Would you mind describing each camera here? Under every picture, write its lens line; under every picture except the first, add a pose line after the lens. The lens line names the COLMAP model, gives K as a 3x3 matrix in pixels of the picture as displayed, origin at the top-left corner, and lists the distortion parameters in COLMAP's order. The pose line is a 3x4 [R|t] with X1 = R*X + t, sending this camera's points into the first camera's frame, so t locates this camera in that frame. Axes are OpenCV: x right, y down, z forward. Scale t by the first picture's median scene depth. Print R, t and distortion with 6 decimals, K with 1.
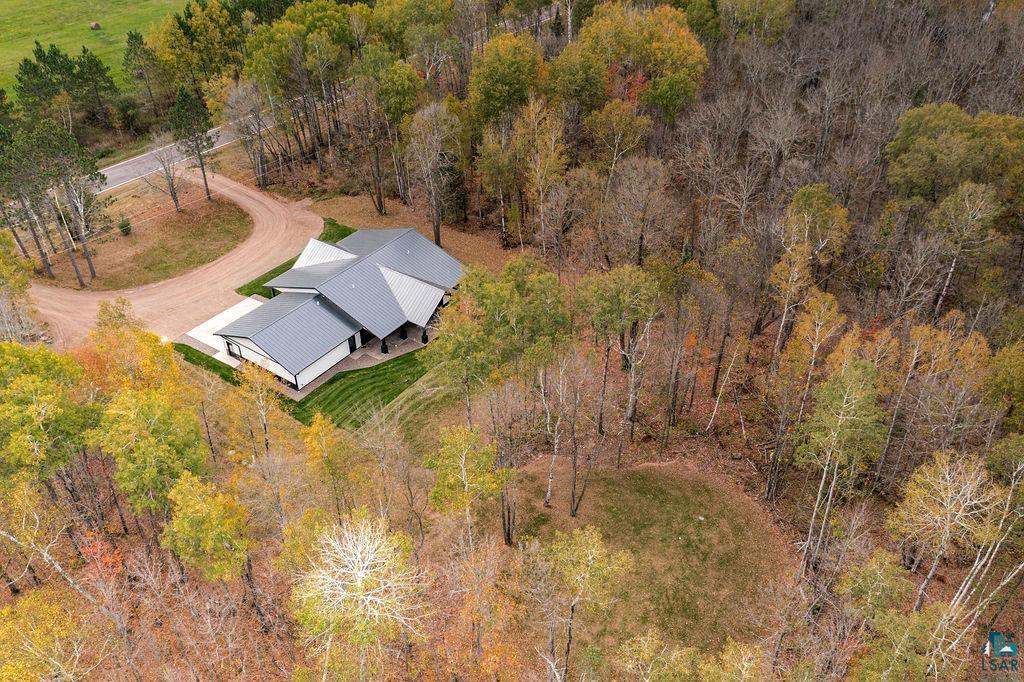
lens RADIAL K [[796.7, 0, 513.3], [0, 796.7, 339.8], [0, 0, 1]] dist [0.016133, -0.004717]
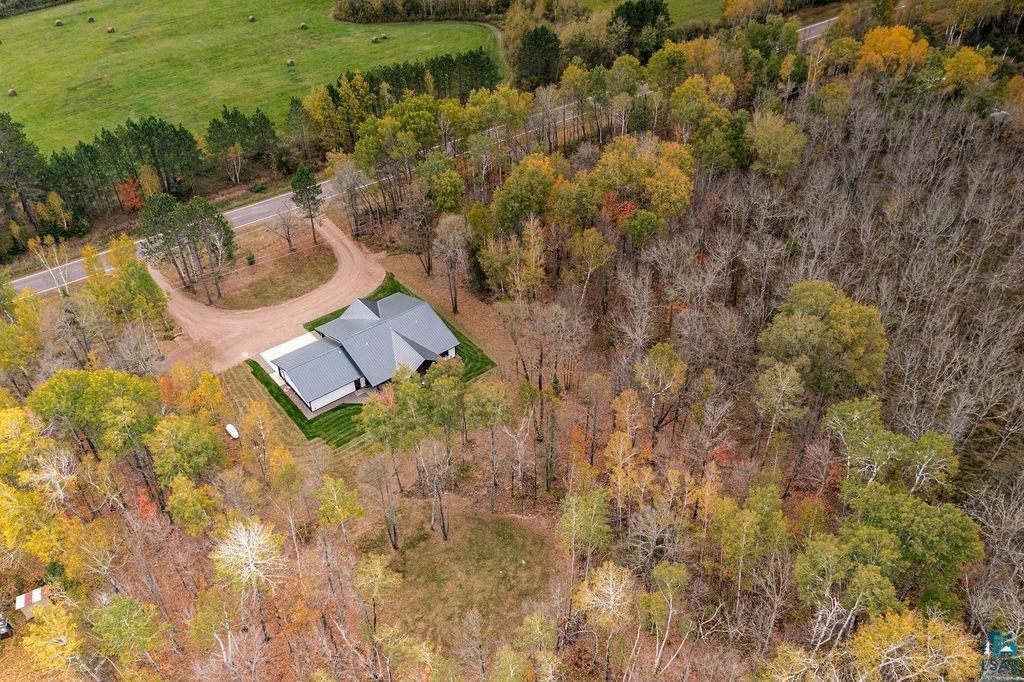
lens RADIAL K [[796.7, 0, 510.4], [0, 796.7, 341.7], [0, 0, 1]] dist [0.016133, -0.004717]
pose [[0.958638, 0.175013, -0.224462, 0.306090], [-0.166156, 0.984398, 0.057910, -0.164959], [0.231094, -0.018219, 0.972761, -0.270659]]
